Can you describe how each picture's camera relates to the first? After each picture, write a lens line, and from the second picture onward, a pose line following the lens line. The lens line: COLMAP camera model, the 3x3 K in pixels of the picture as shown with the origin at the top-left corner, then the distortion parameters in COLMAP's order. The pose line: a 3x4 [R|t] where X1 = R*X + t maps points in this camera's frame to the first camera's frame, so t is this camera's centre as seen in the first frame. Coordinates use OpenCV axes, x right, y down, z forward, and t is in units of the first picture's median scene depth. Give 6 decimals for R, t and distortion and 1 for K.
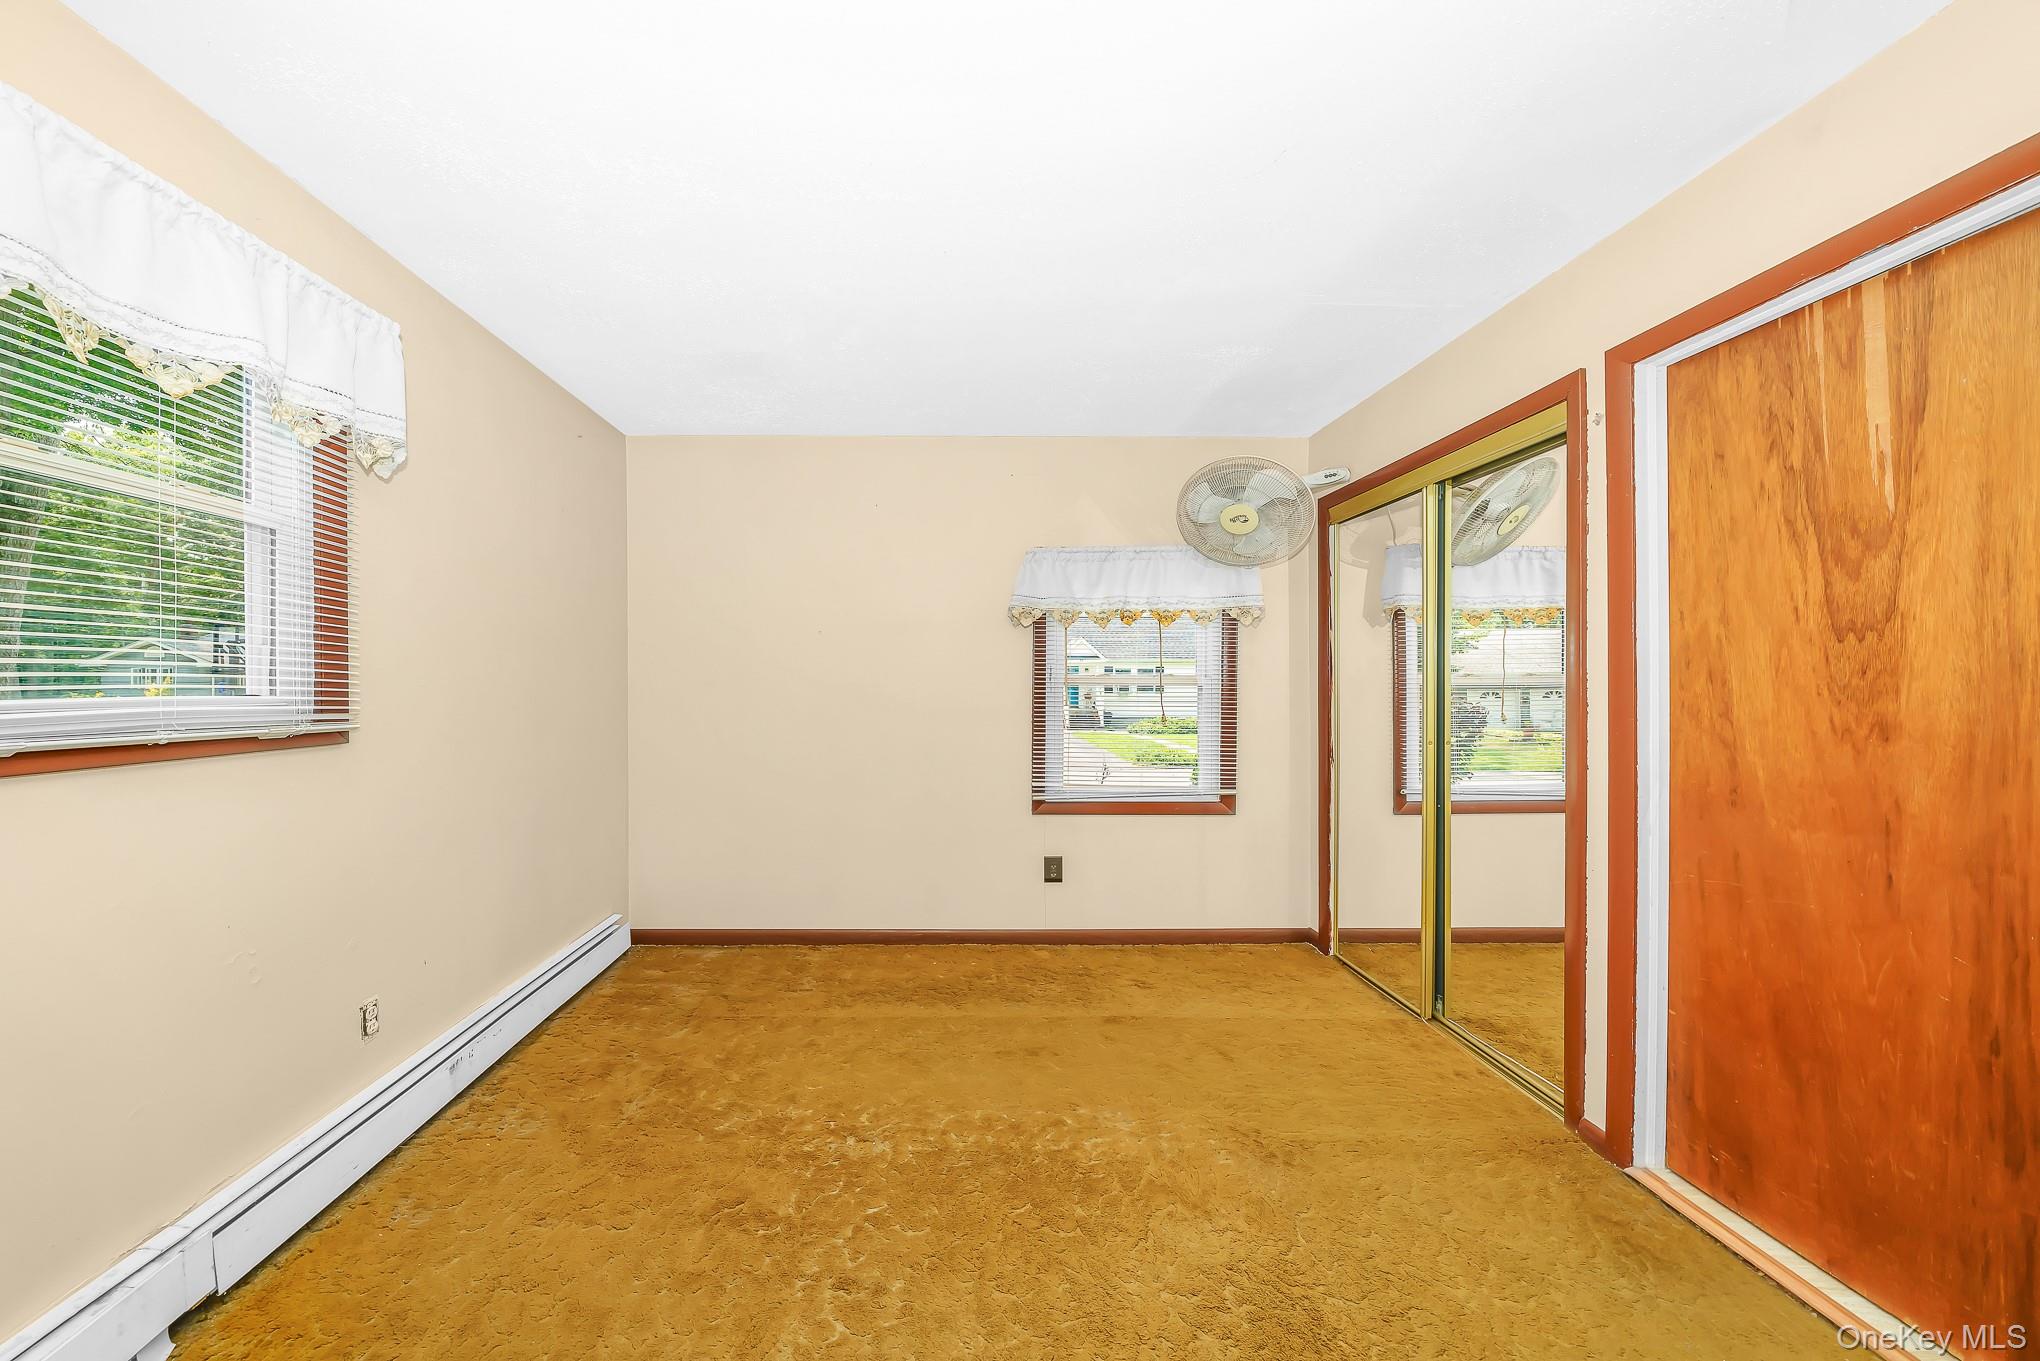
lens RADIAL K [[705.6, 0, 1015.0], [0, 705.6, 685.8], [0, 0, 1]] dist [-0.004896, 0.000491]
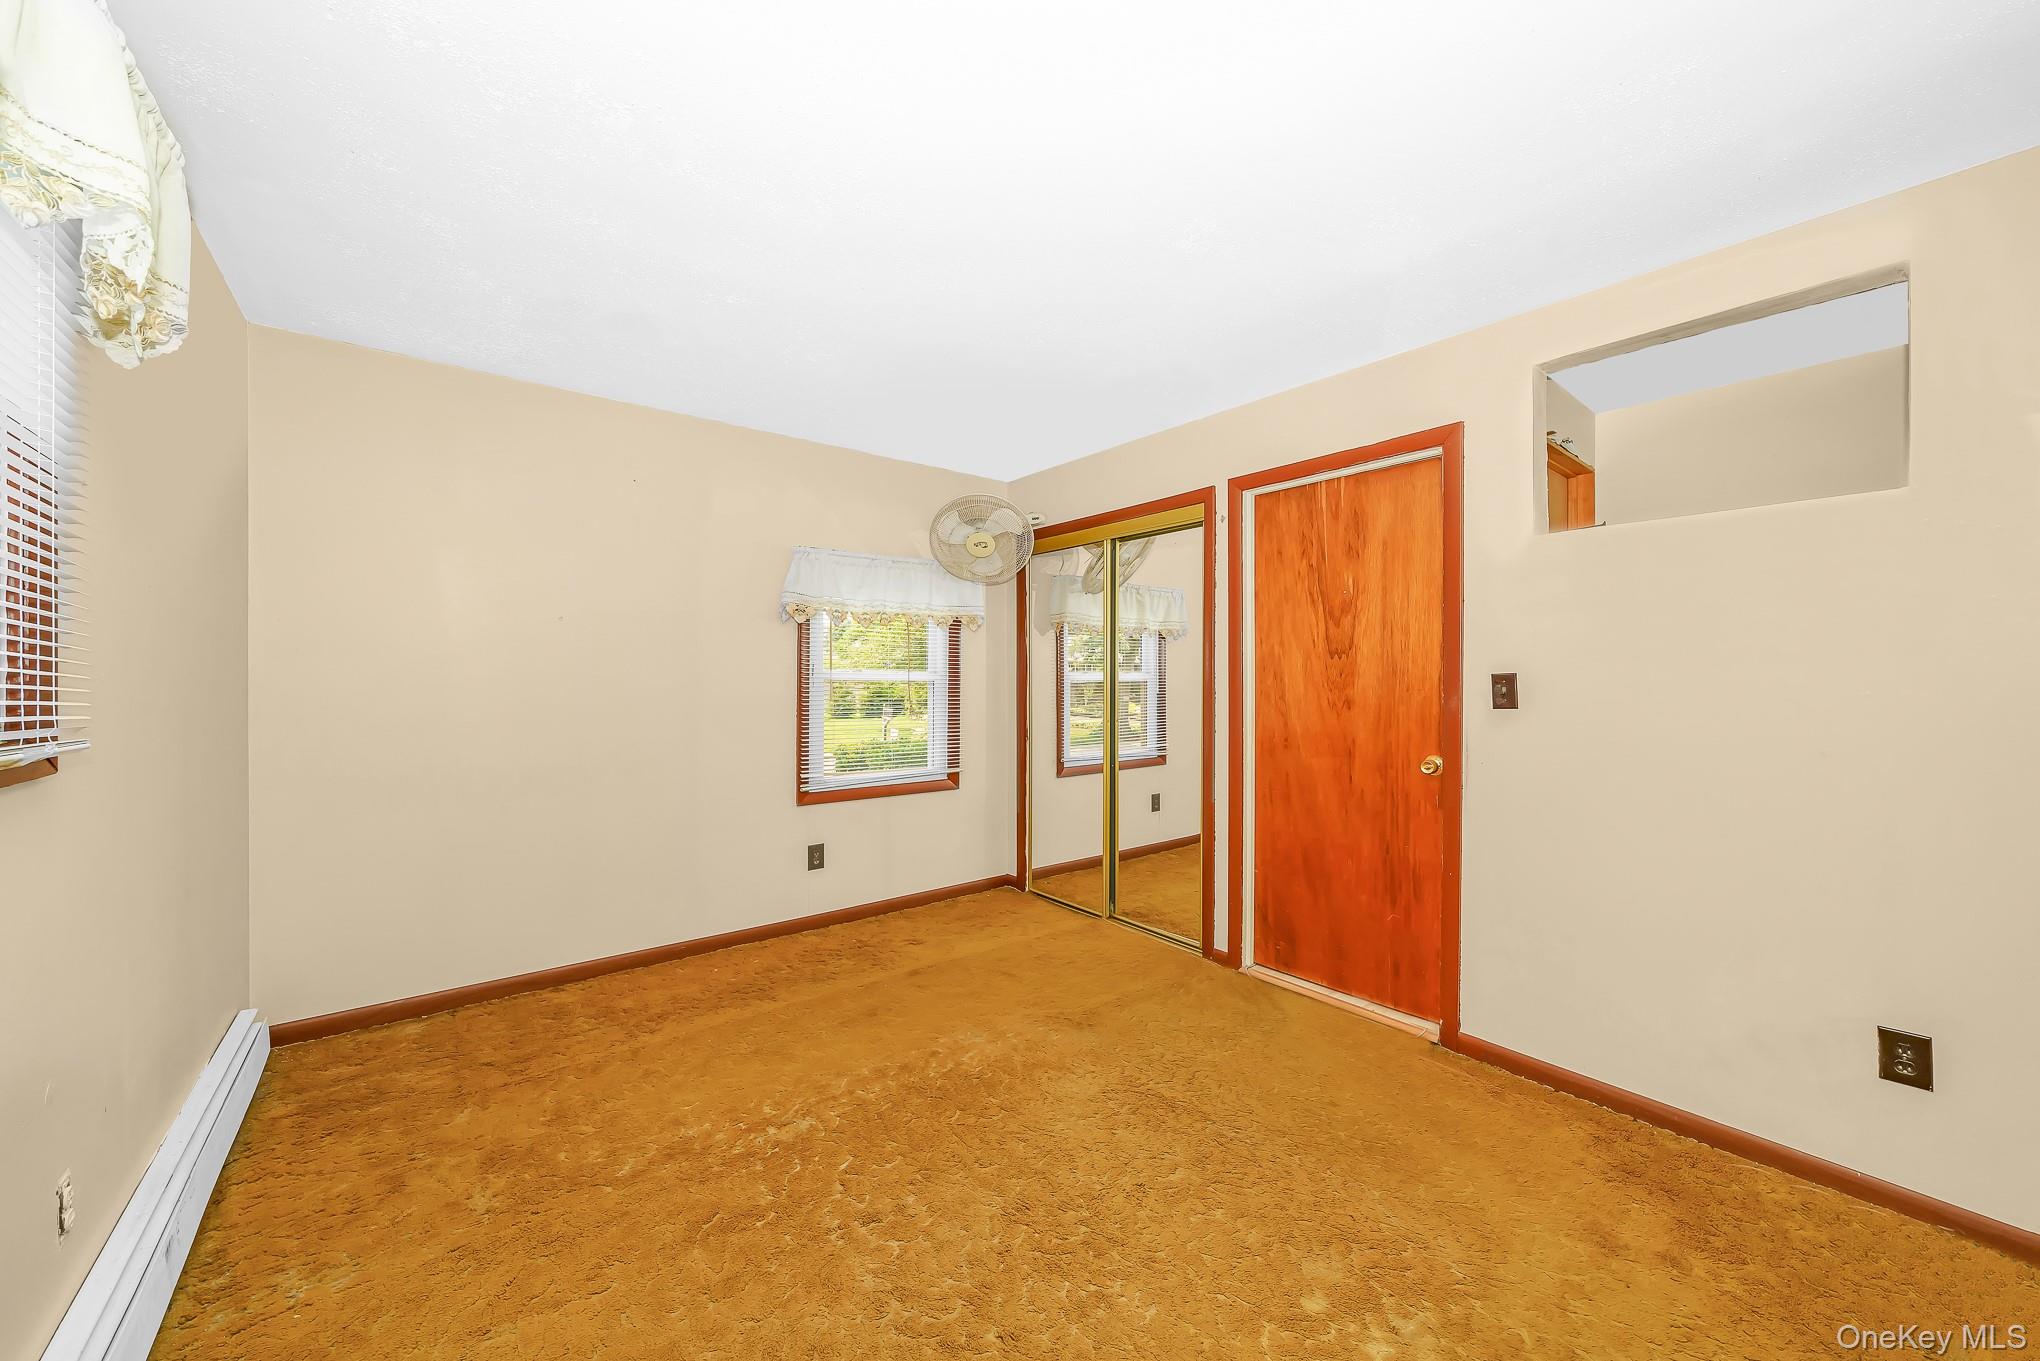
lens RADIAL K [[713.5, 0, 1018.5], [0, 713.5, 675.6], [0, 0, 1]] dist [-0.001989, 0.000051]
pose [[0.795107, 0.003517, 0.606460, -0.552609], [-0.000669, 0.999988, -0.004922, -0.004546], [-0.606469, 0.003508, 0.795099, -0.033993]]
